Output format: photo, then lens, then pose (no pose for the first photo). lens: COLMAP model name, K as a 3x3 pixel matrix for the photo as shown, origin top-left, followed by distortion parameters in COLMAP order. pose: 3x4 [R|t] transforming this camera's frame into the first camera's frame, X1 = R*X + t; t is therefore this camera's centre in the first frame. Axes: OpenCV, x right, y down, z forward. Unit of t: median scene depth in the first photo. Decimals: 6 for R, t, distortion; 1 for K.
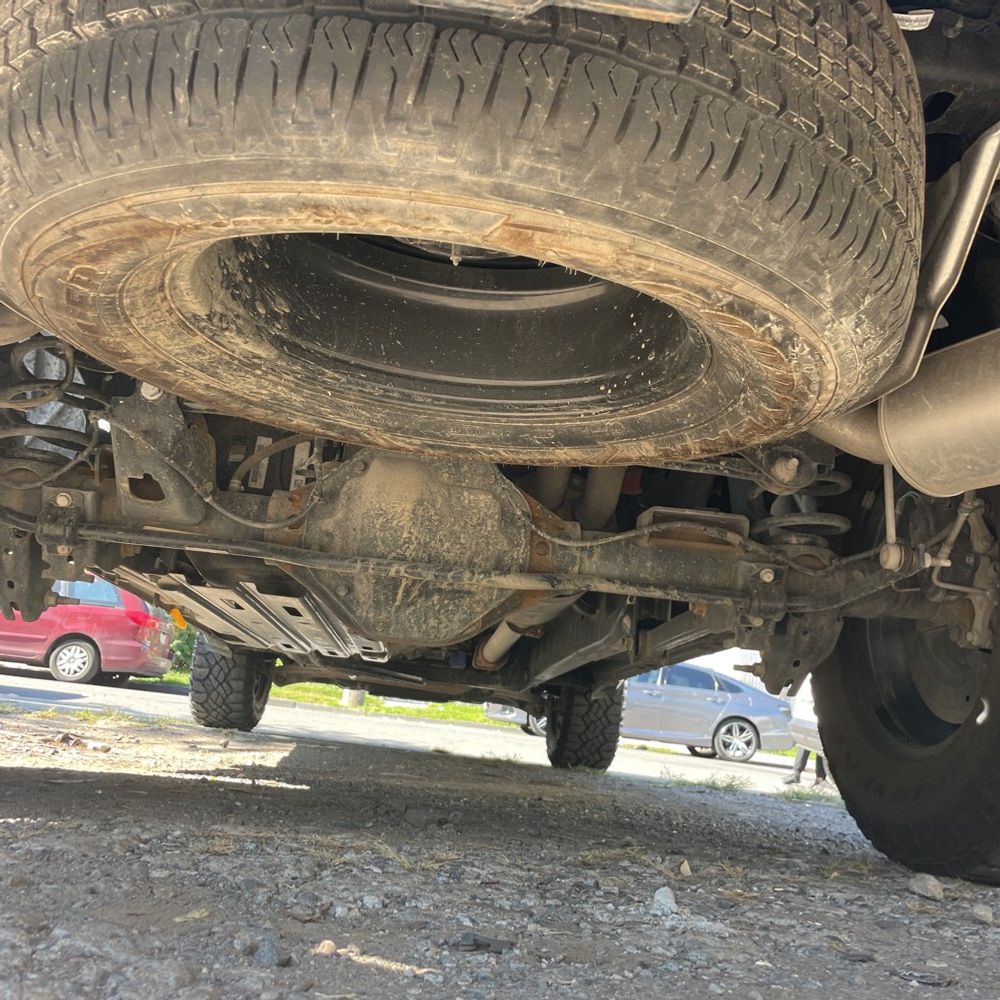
lens RADIAL K [[1011.9, 0, 500.0], [0, 1011.9, 500.0], [0, 0, 1]] dist [0.123016, -0.201394]
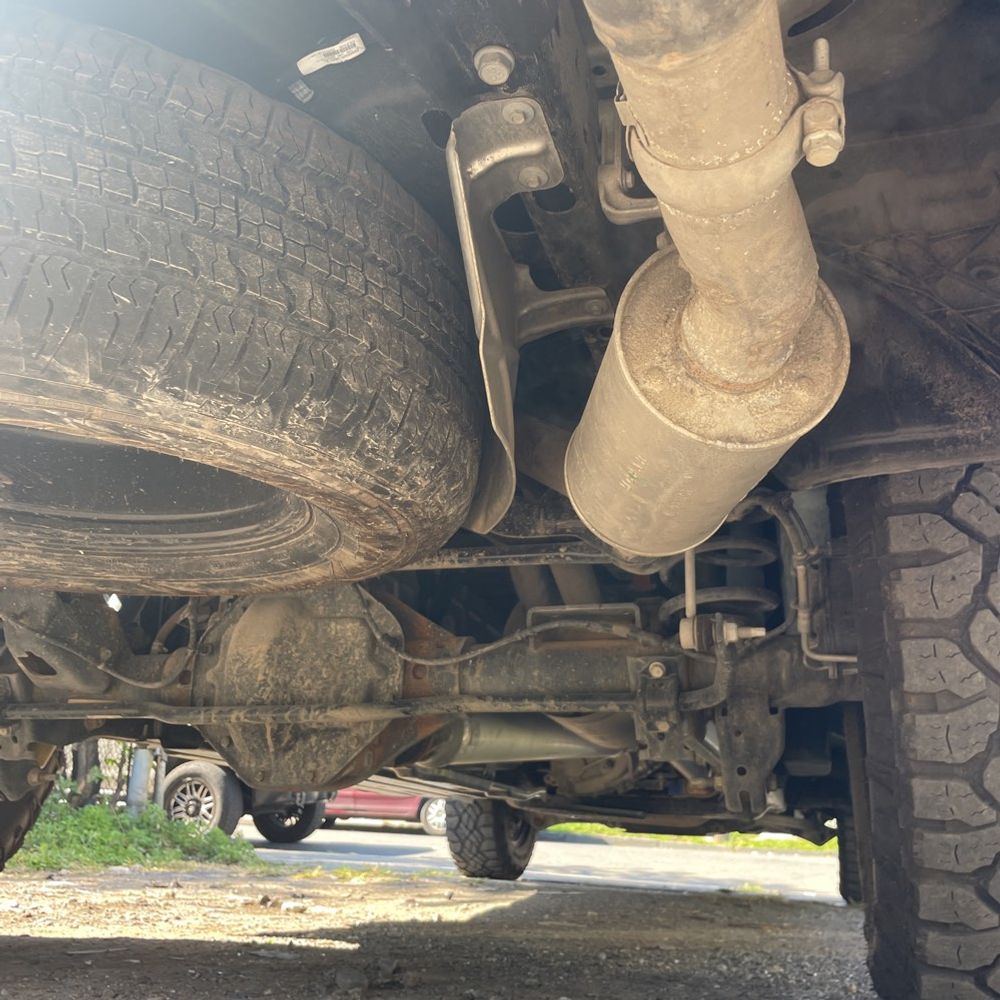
lens RADIAL K [[1011.9, 0, 500.0], [0, 1011.9, 500.0], [0, 0, 1]] dist [0.123016, -0.201394]
pose [[0.927672, -0.181445, -0.326346, 0.451951], [0.139682, 0.979172, -0.147349, 0.042630], [0.346284, 0.091107, 0.933695, 0.147860]]
